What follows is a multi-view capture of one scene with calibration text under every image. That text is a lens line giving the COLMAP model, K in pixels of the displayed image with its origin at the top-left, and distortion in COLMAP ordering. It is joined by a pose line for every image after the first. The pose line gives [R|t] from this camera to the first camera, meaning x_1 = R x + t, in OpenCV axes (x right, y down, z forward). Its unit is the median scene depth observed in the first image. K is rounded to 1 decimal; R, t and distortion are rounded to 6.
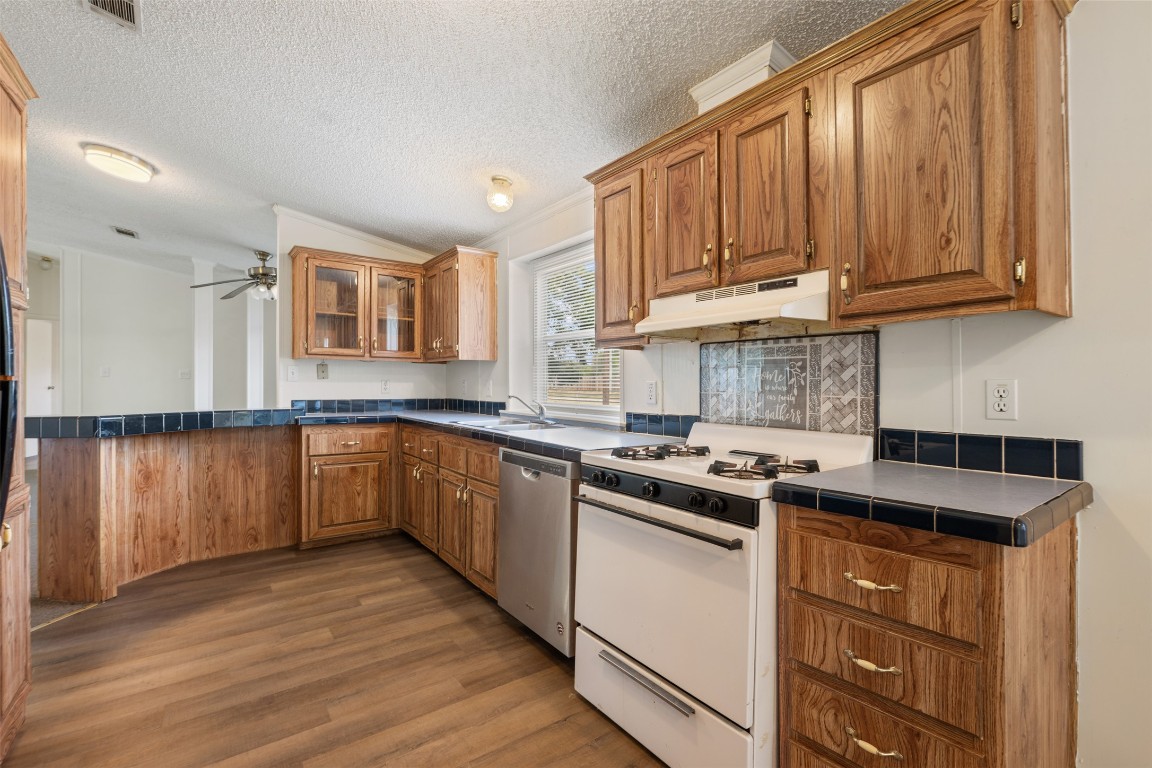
lens RADIAL K [[513.2, 0, 579.5], [0, 513.2, 385.1], [0, 0, 1]] dist [-0.002933, -0.000108]
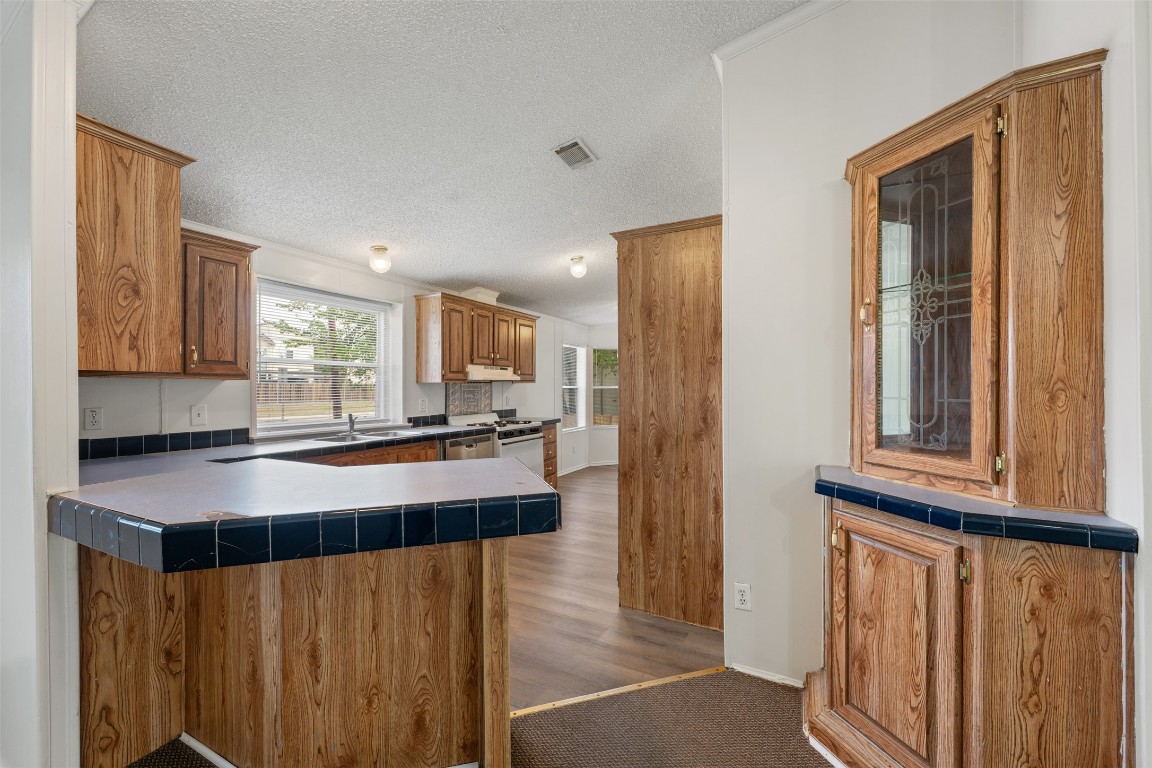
lens RADIAL K [[459.0, 0, 576.8], [0, 459.0, 385.1], [0, 0, 1]] dist [-0.000927, -0.000141]
pose [[-0.432824, 0.004427, 0.901467, -1.857444], [0.006782, 0.999976, -0.001654, -0.060071], [-0.901453, 0.005398, -0.432844, 1.374048]]
